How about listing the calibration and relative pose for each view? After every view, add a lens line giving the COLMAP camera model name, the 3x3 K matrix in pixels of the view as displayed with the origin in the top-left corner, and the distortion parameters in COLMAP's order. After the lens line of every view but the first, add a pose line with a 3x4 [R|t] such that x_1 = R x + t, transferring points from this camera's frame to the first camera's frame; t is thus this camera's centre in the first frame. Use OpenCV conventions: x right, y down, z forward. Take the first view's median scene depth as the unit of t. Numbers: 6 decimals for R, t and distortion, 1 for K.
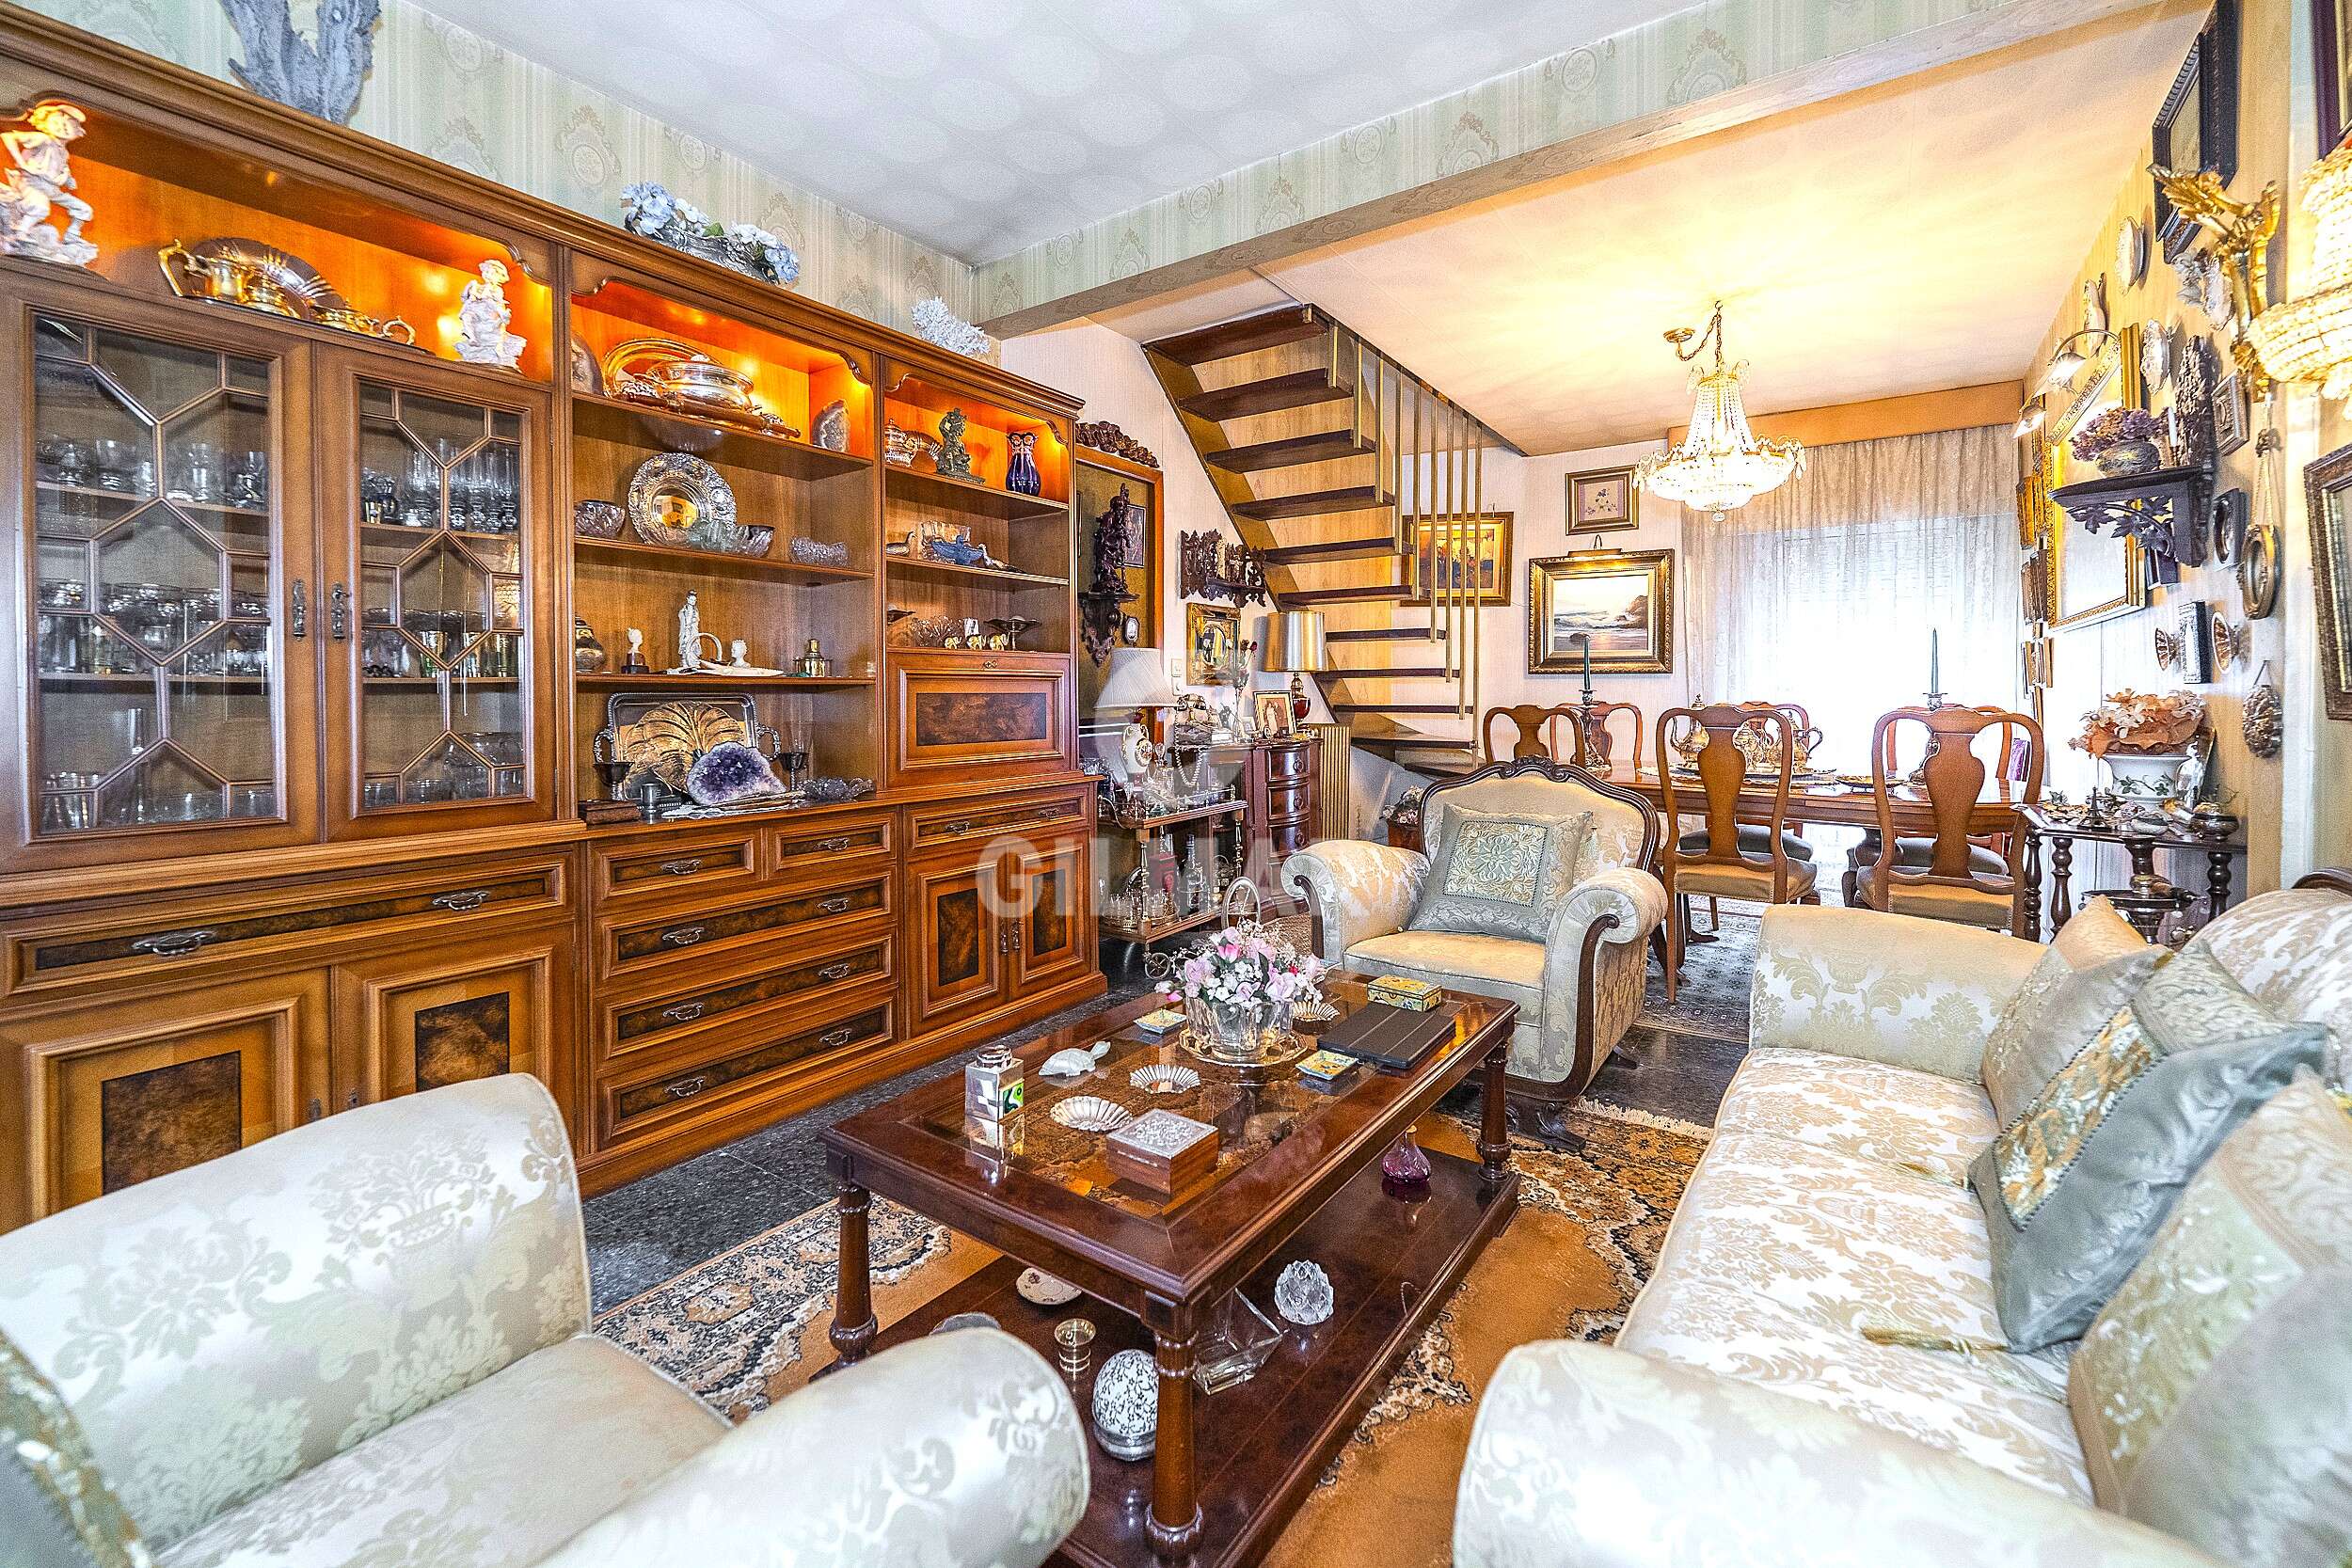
lens RADIAL K [[994.4, 0, 1178.8], [0, 994.4, 683.4], [0, 0, 1]] dist [0.001064, 0.000058]
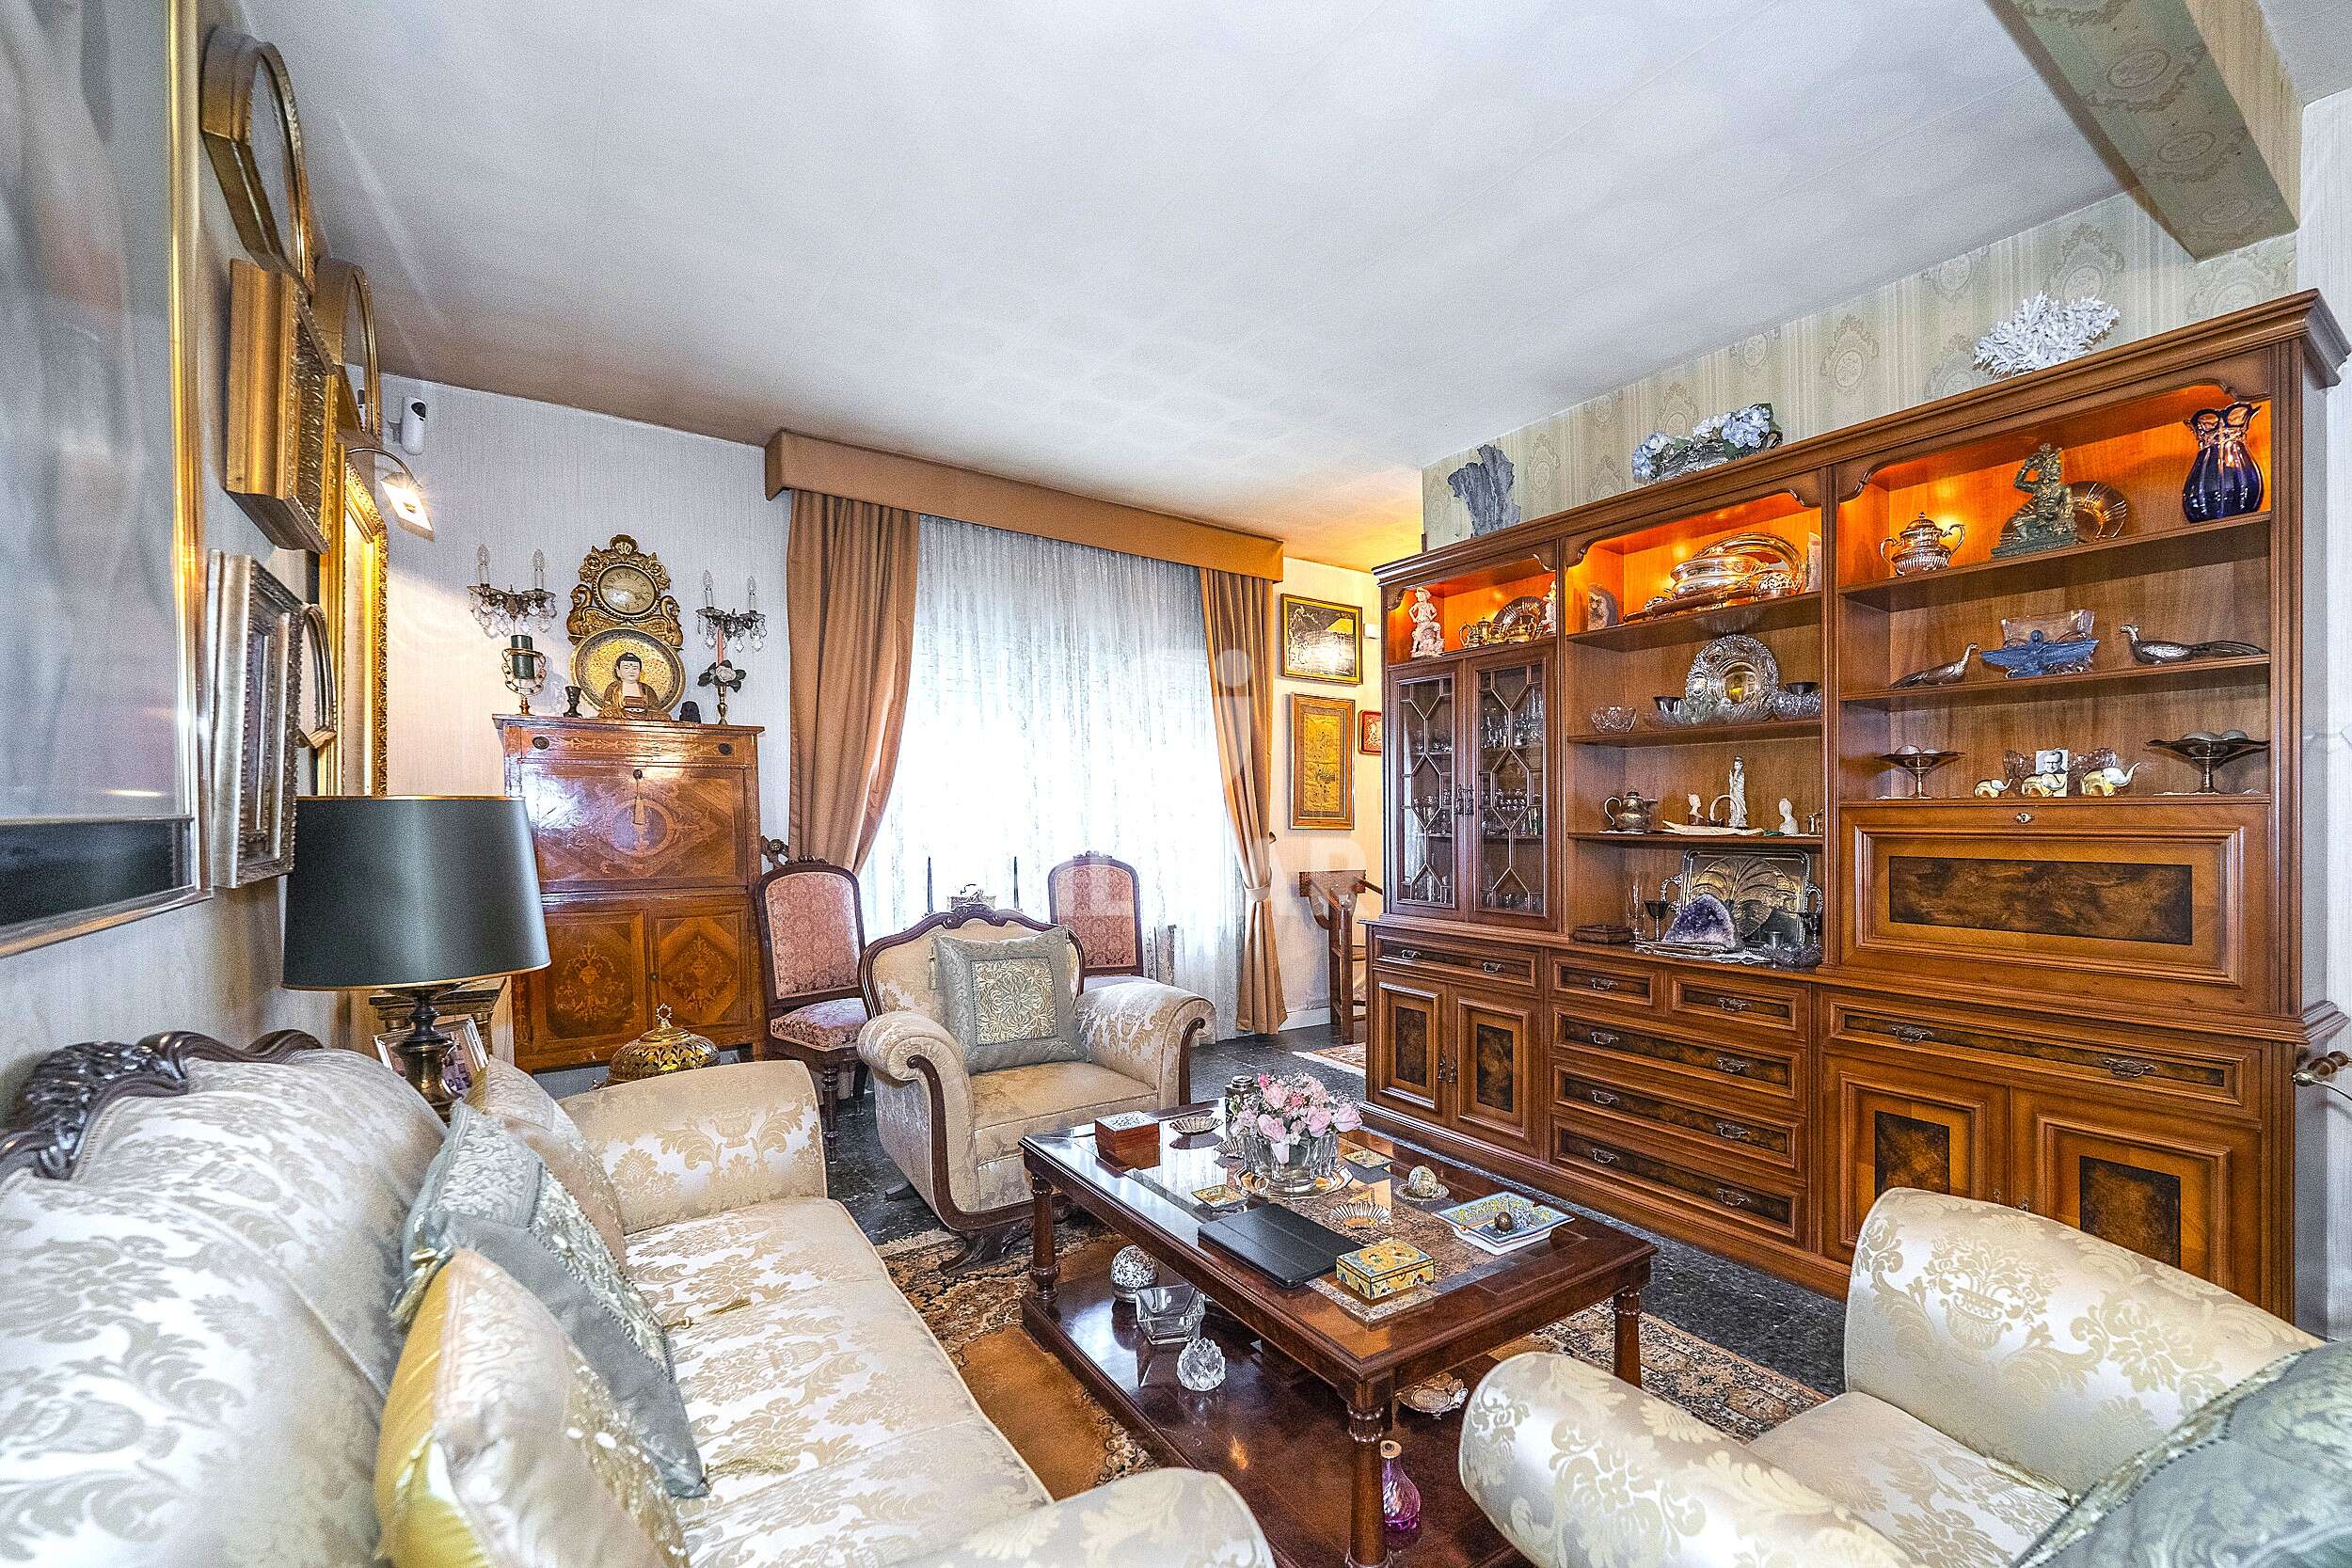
lens RADIAL K [[960.9, 0, 1175.3], [0, 960.9, 833.1], [0, 0, 1]] dist [0.000500, -0.000366]
pose [[-0.365302, 0.007539, -0.930858, 0.575565], [0.001047, 0.999970, 0.007688, -0.013444], [0.930888, 0.001834, -0.365299, 0.634755]]
